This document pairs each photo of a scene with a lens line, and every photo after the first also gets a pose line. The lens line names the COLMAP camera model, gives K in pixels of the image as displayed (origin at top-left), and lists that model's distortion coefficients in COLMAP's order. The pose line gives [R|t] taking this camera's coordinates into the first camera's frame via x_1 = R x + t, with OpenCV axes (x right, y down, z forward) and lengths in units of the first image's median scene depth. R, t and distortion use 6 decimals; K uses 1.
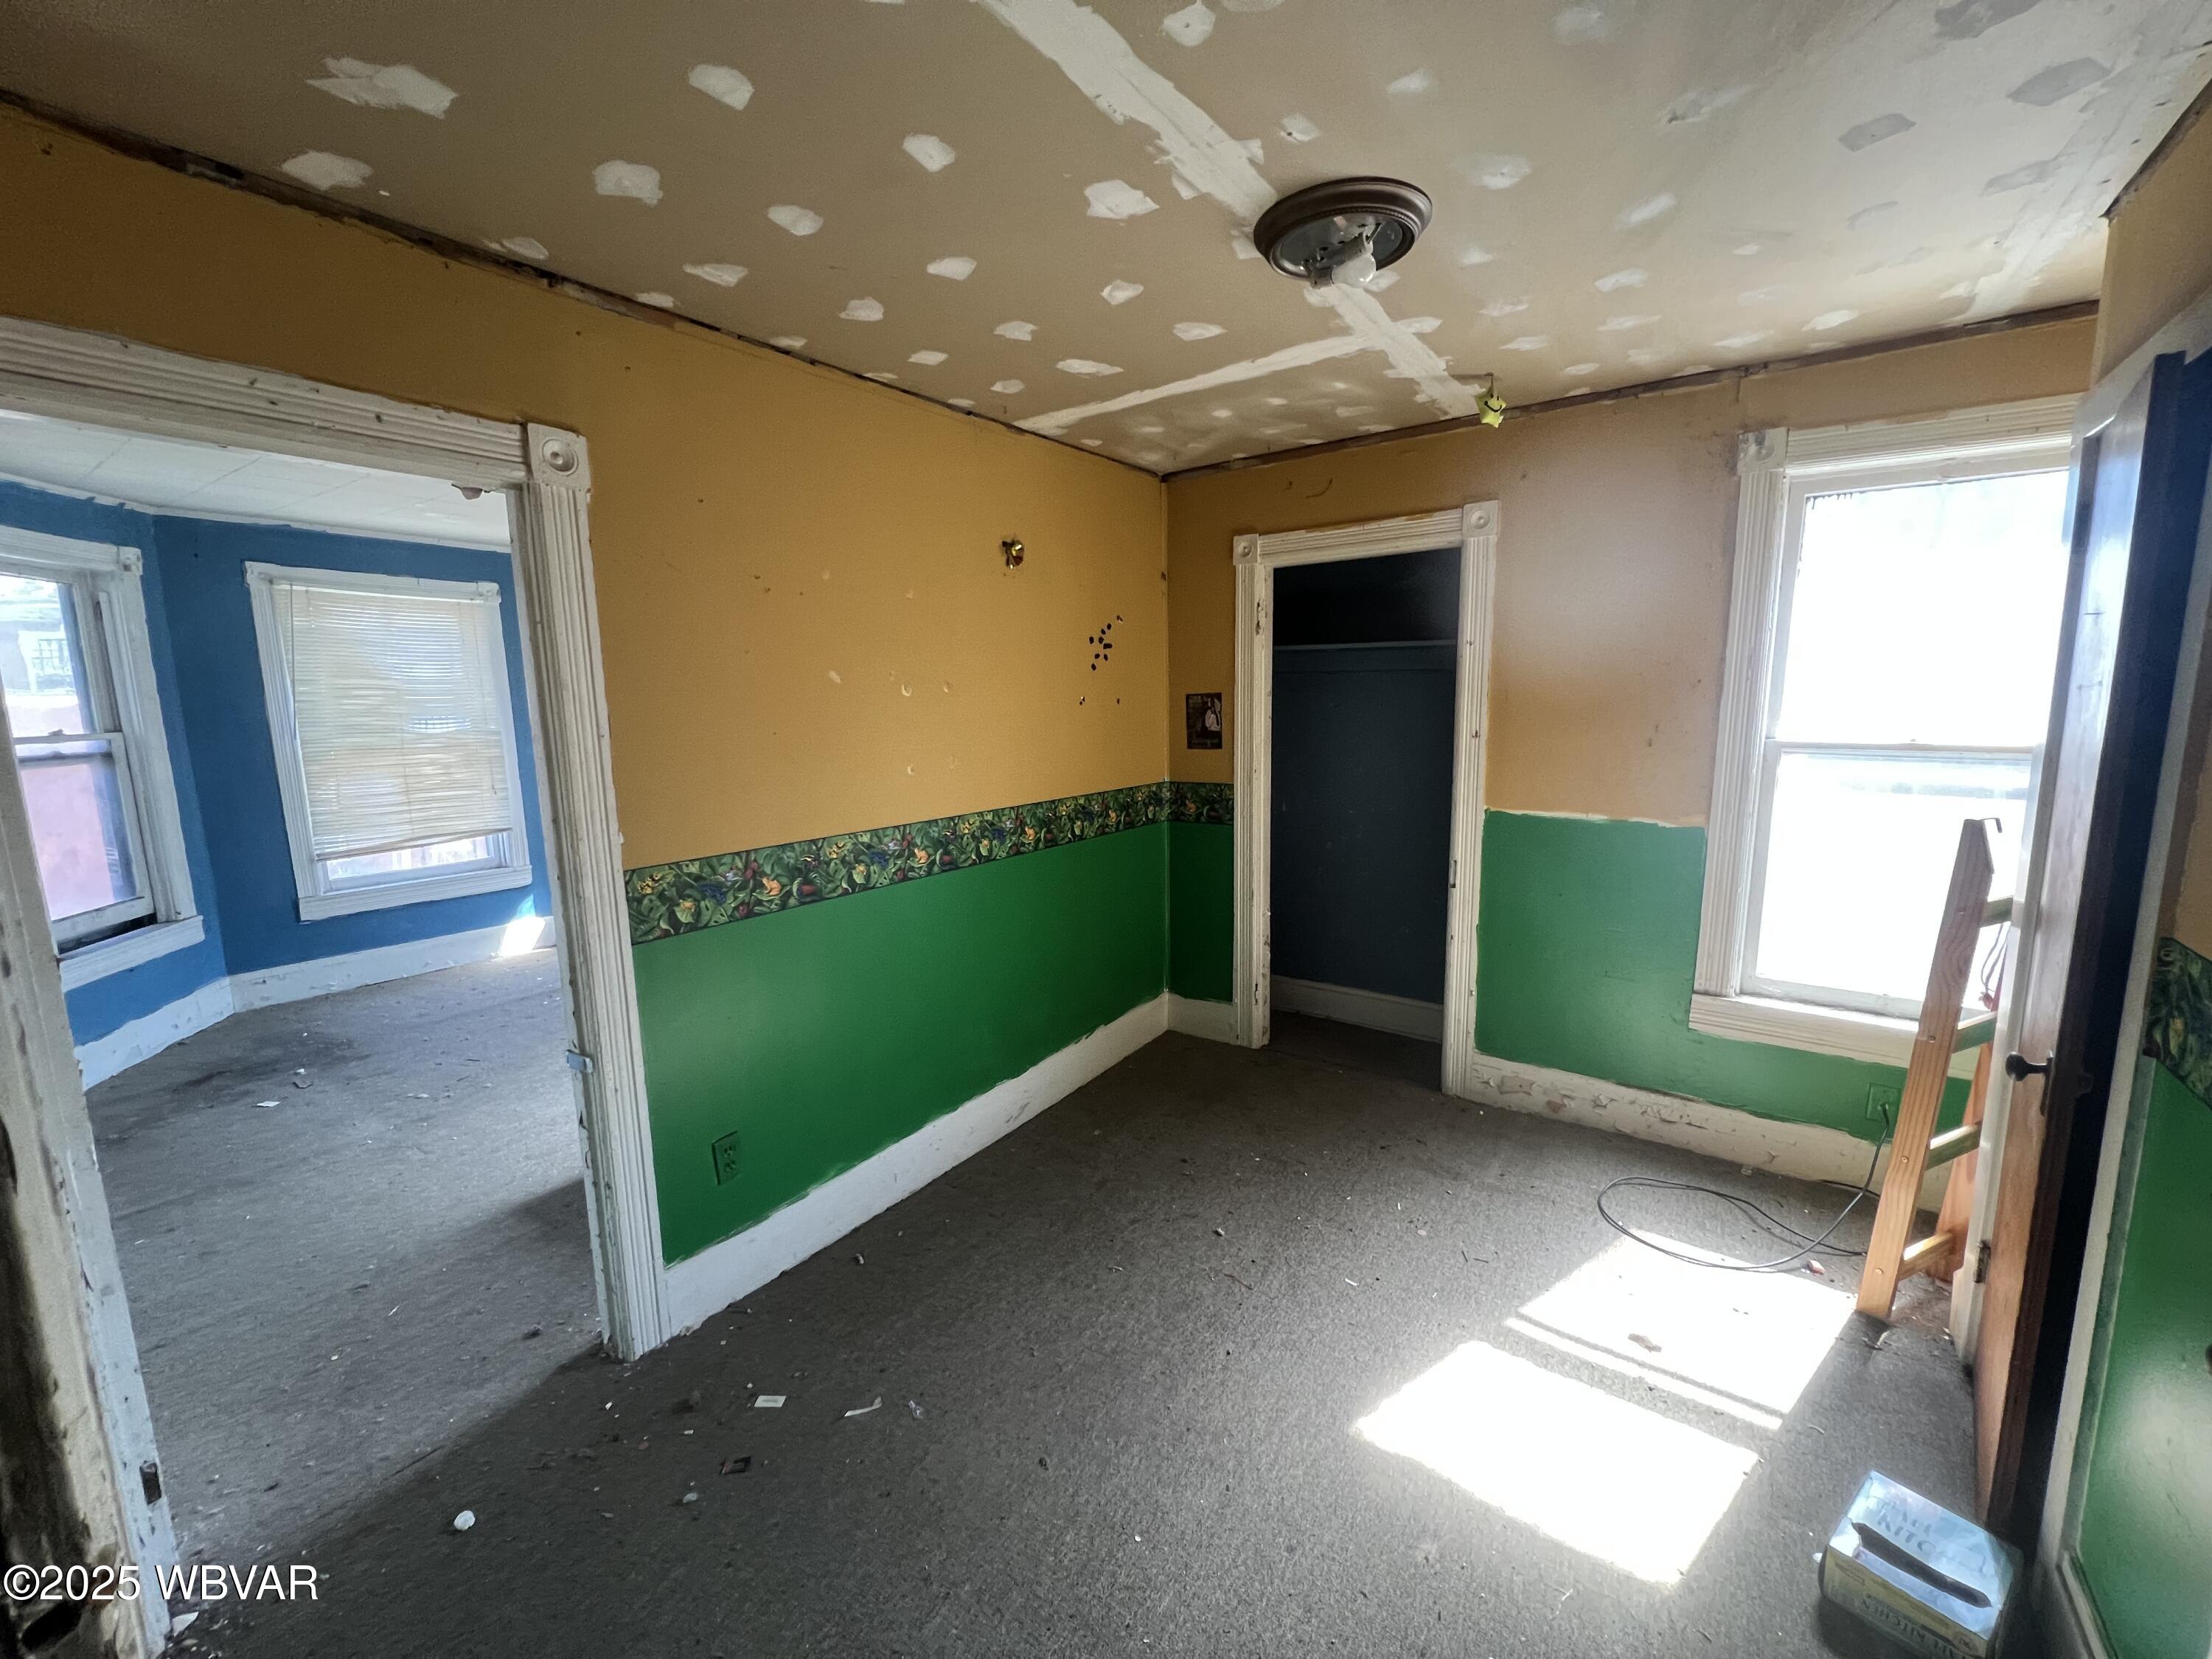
lens RADIAL K [[883.5, 0, 1101.2], [0, 883.5, 829.6], [0, 0, 1]] dist [0.000872, -0.000648]
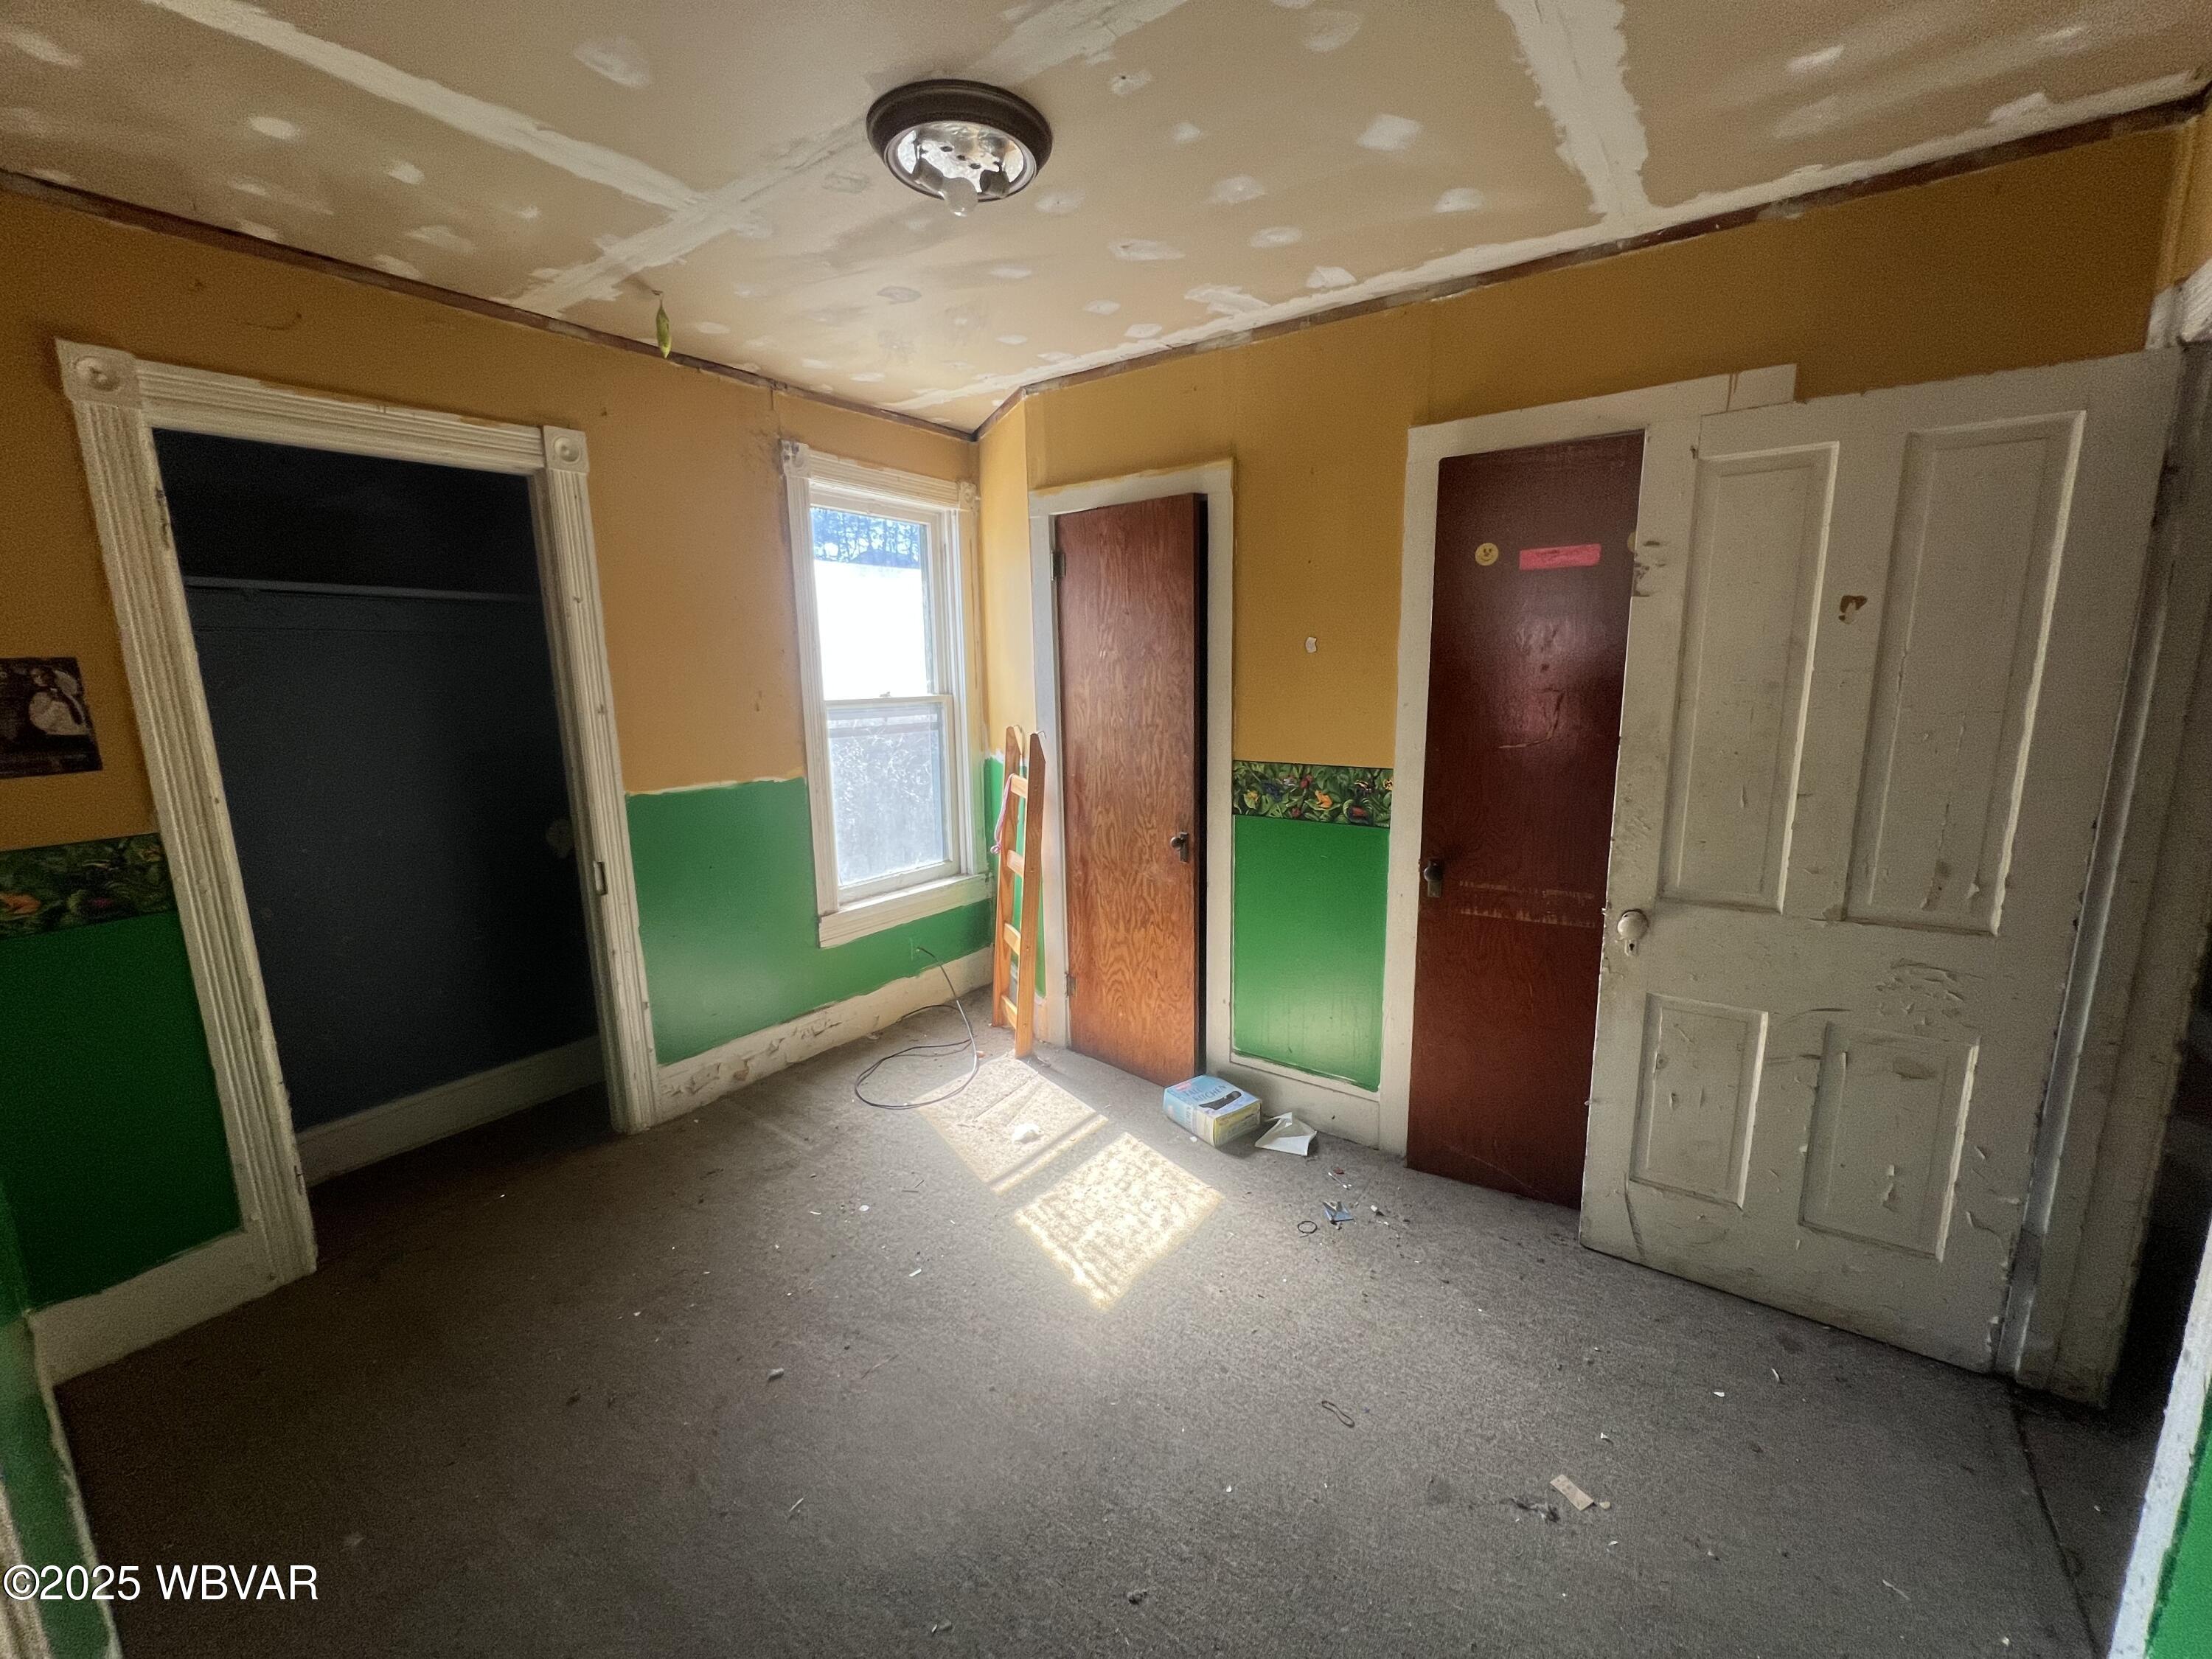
lens RADIAL K [[883.5, 0, 1100.1], [0, 883.5, 827.4], [0, 0, 1]] dist [0.000872, -0.000648]
pose [[0.015809, -0.165889, 0.986018, -0.448019], [0.171093, 0.972045, 0.160795, -0.054899], [-0.985128, 0.166158, 0.043750, 0.538836]]
